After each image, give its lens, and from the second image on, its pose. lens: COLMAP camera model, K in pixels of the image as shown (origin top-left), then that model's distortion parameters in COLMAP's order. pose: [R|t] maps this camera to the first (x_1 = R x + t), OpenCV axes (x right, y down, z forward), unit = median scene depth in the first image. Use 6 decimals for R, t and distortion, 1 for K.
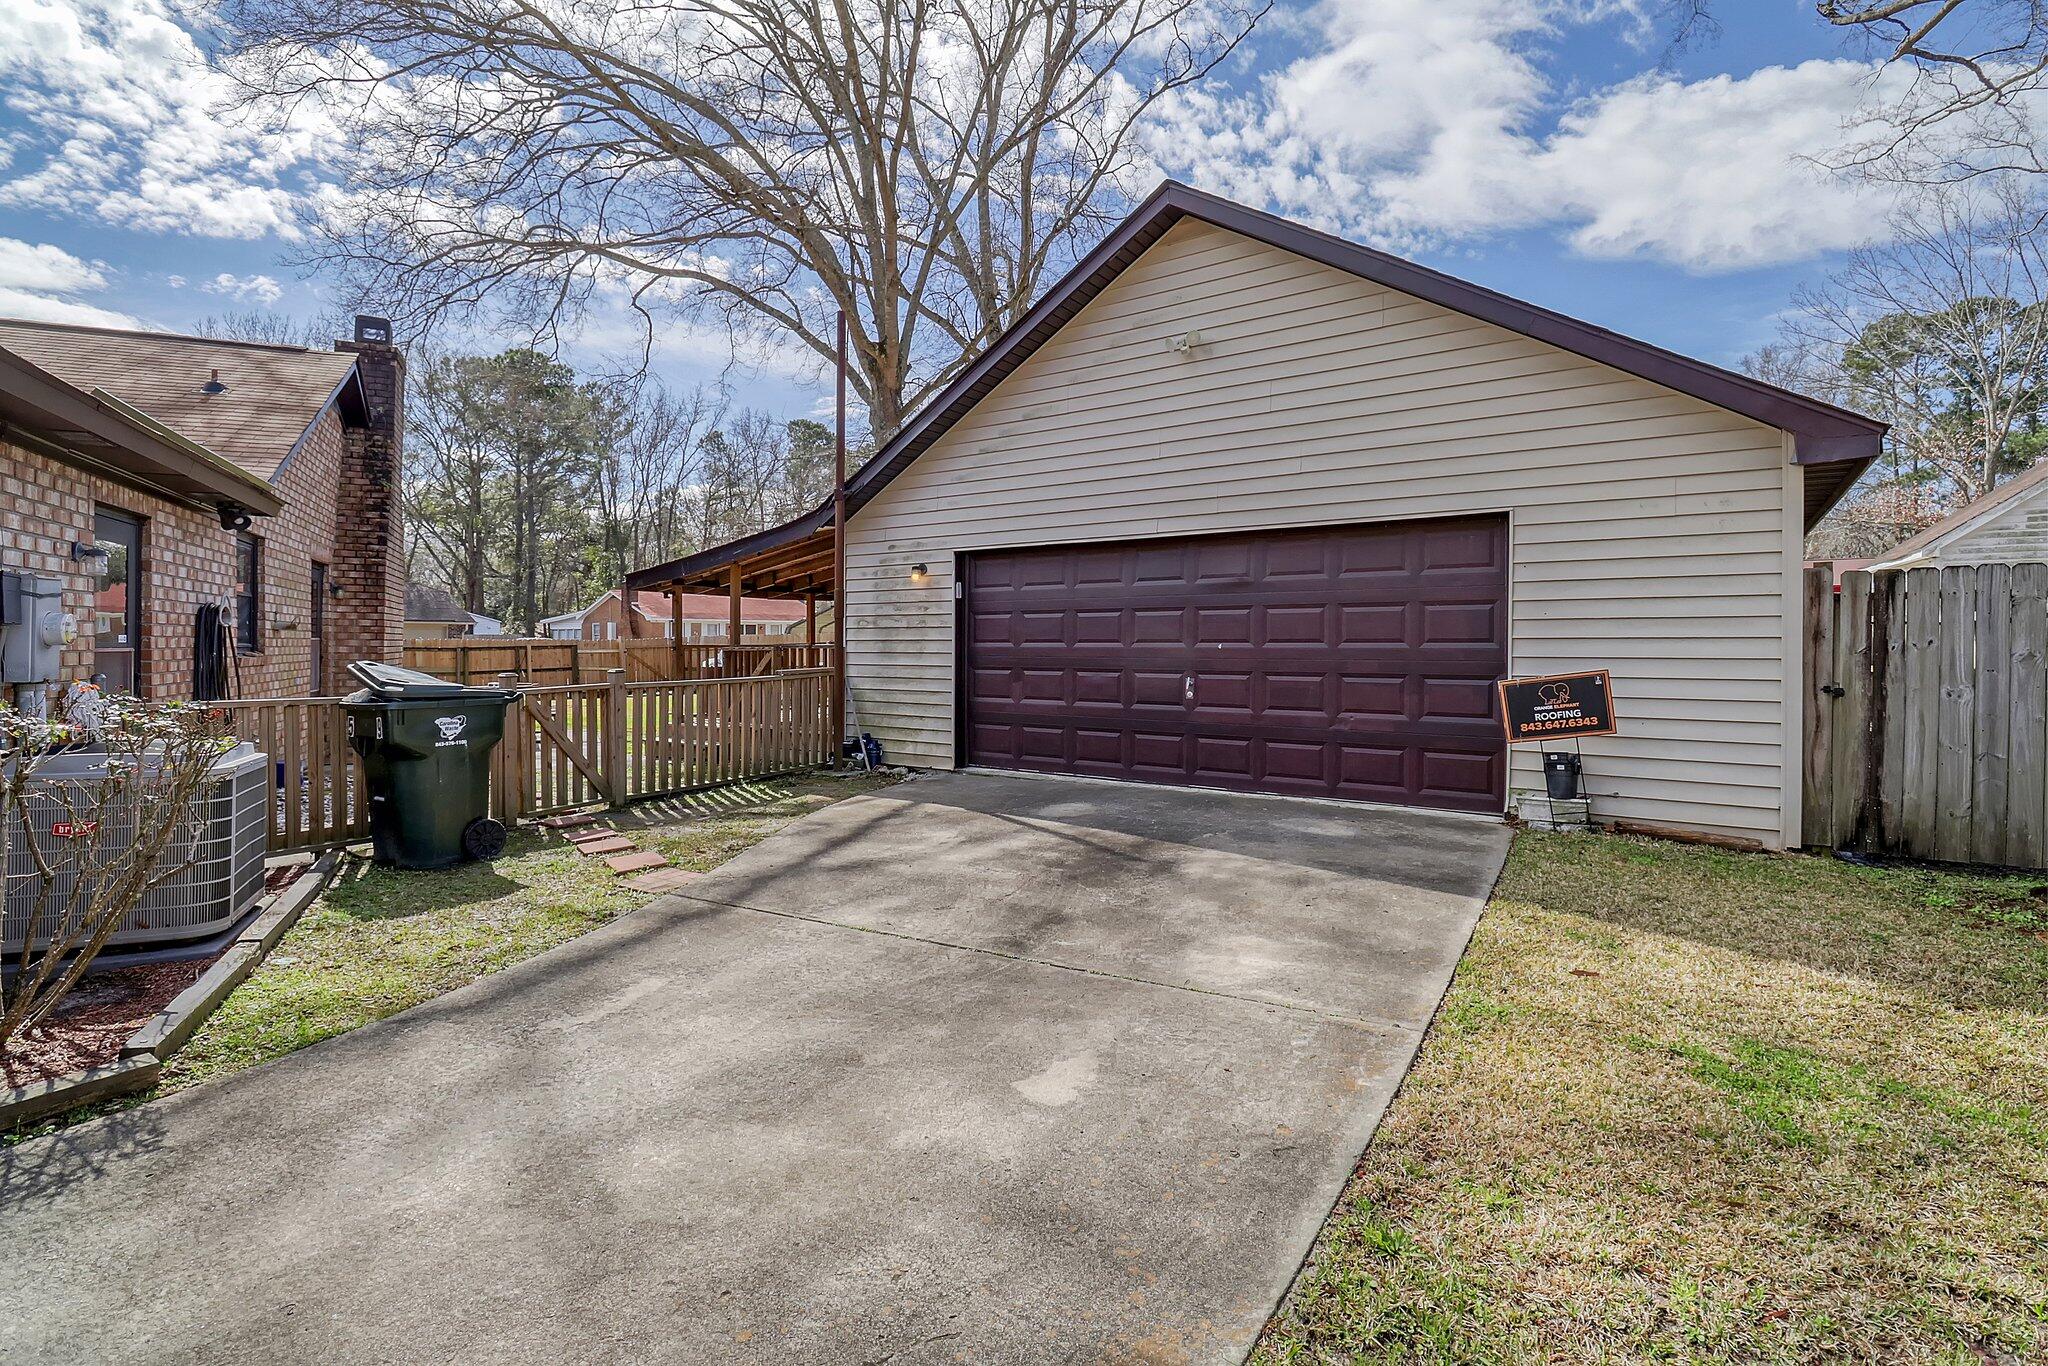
lens RADIAL K [[974.7, 0, 1050.1], [0, 974.7, 643.2], [0, 0, 1]] dist [0.000643, -0.013804]
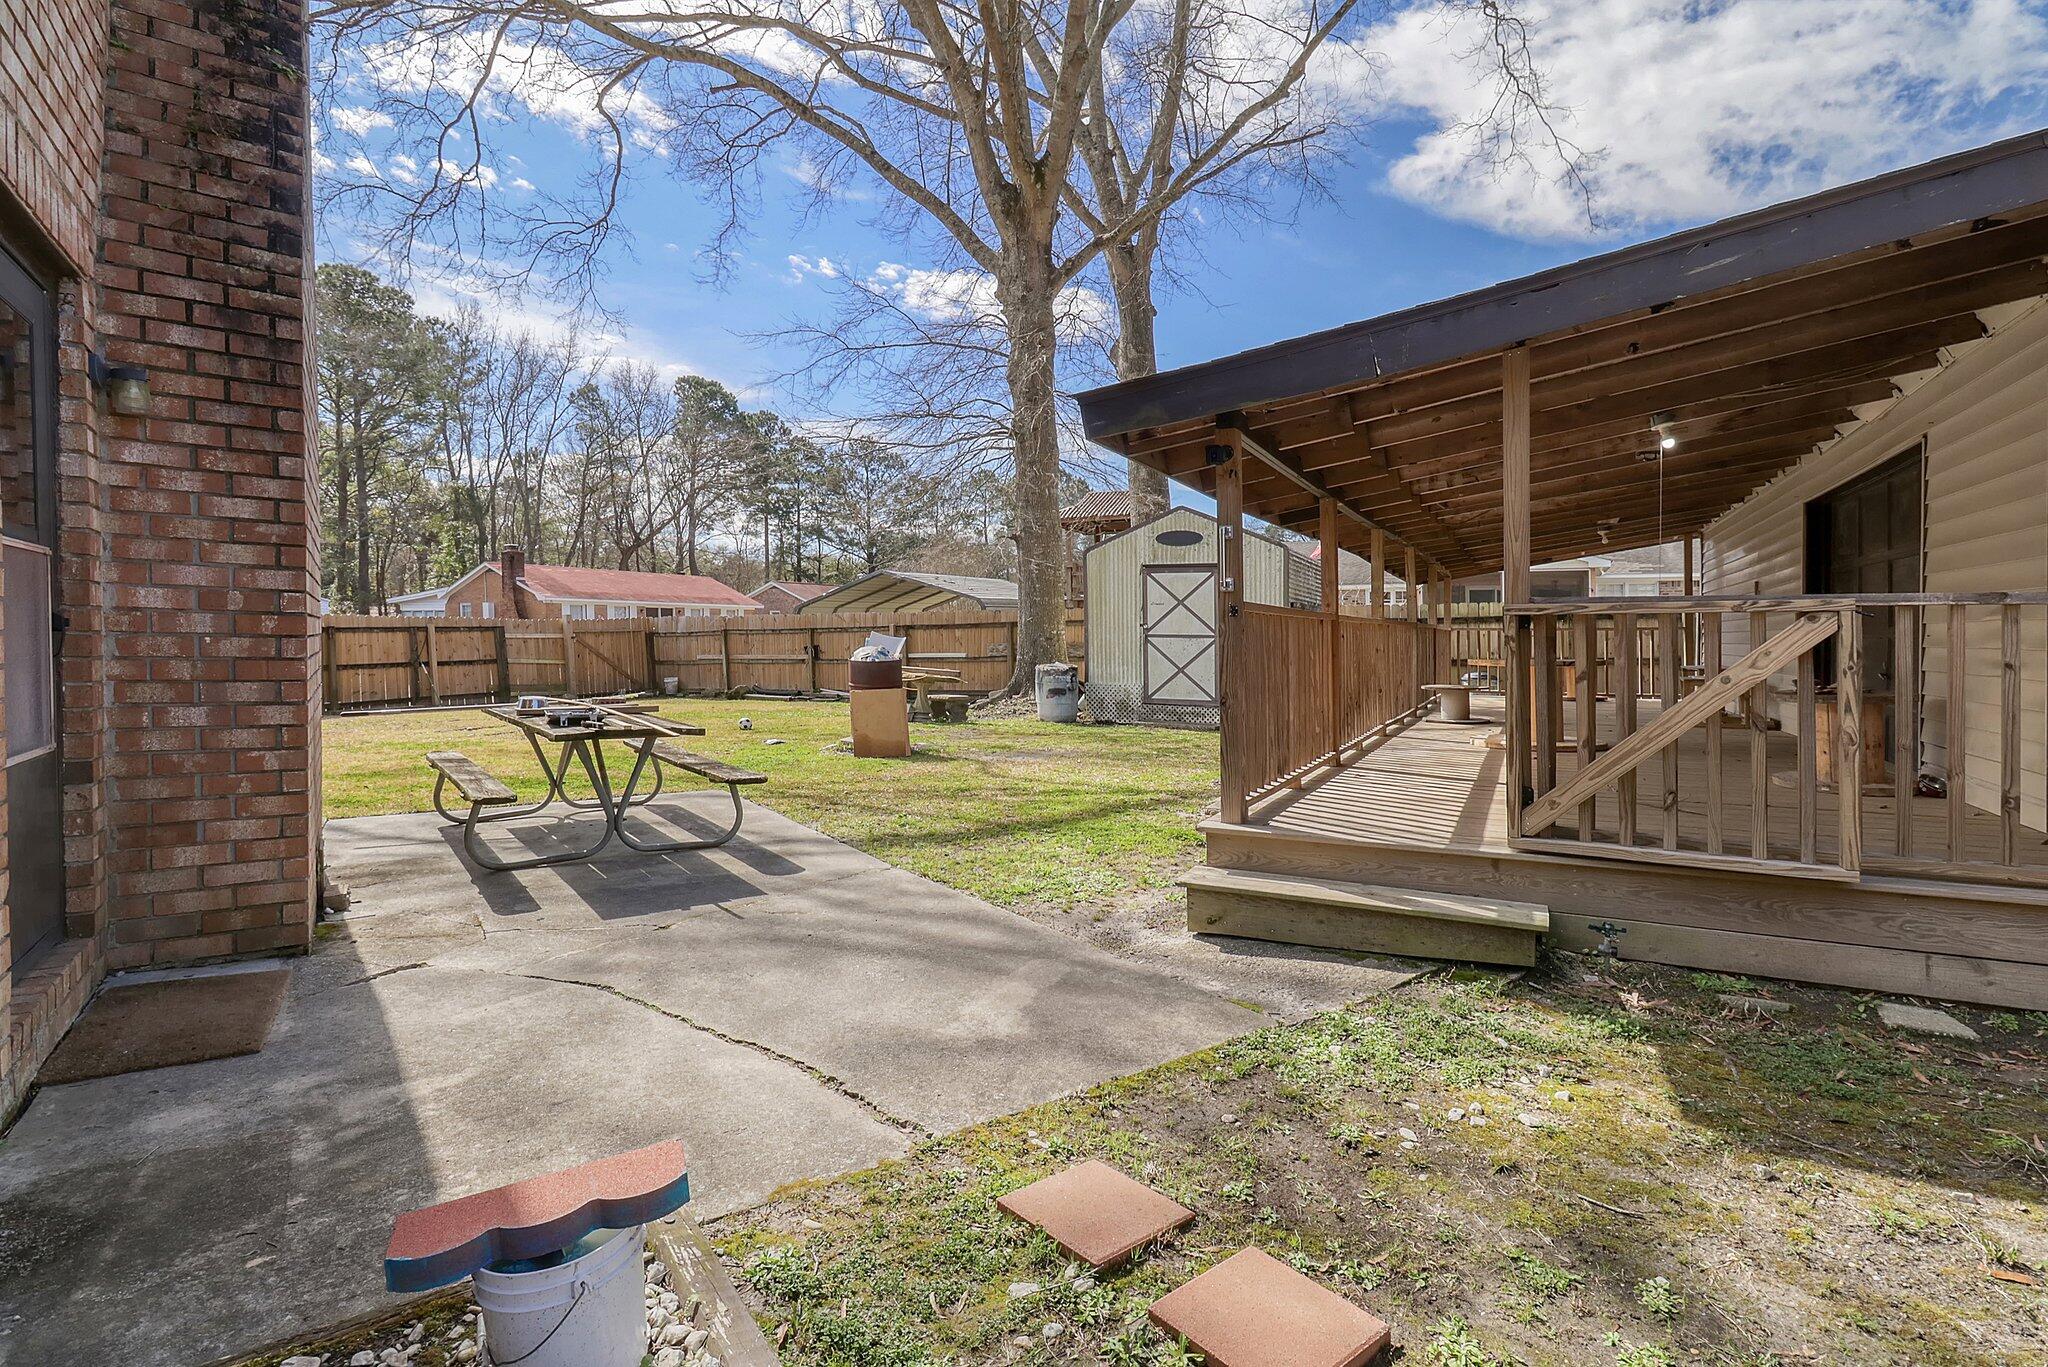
lens RADIAL K [[960.9, 0, 1074.3], [0, 960.9, 676.1], [0, 0, 1]] dist [0.002274, 0.000550]
pose [[0.986427, -0.002813, 0.164179, -0.484353], [-0.004154, 0.999106, 0.042079, 0.015710], [-0.164151, -0.042190, 0.985533, 0.645372]]
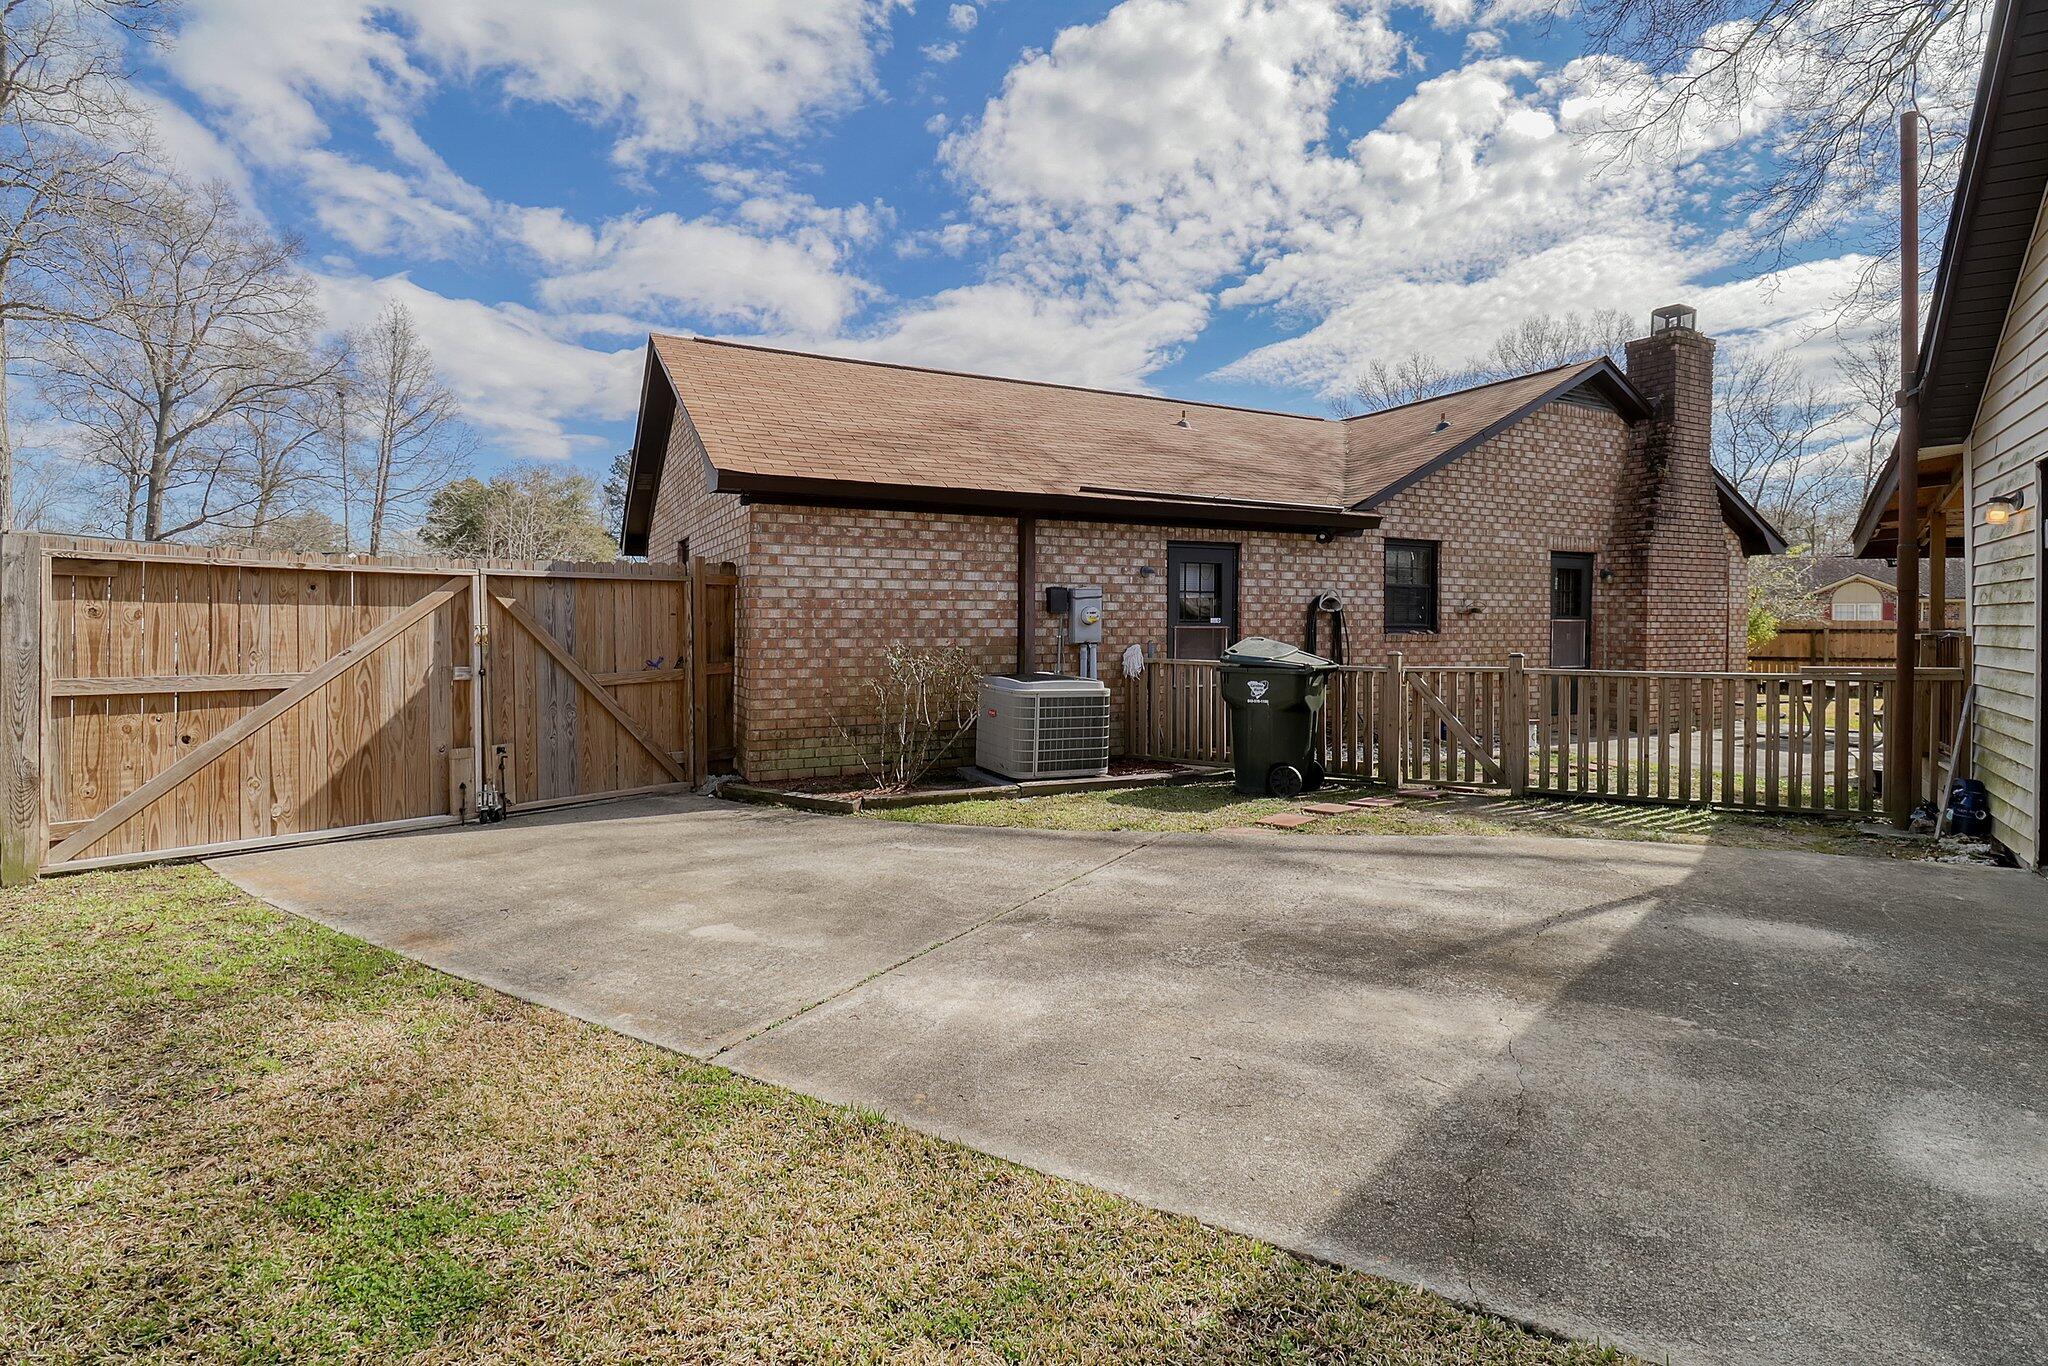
lens RADIAL K [[968.8, 0, 1030.0], [0, 968.8, 618.5], [0, 0, 1]] dist [-0.000084, 0.000628]
pose [[-0.003483, 0.004493, -0.999984, 0.333905], [-0.010995, 0.999929, 0.004531, -0.004250], [0.999933, 0.011011, -0.003434, 0.340265]]
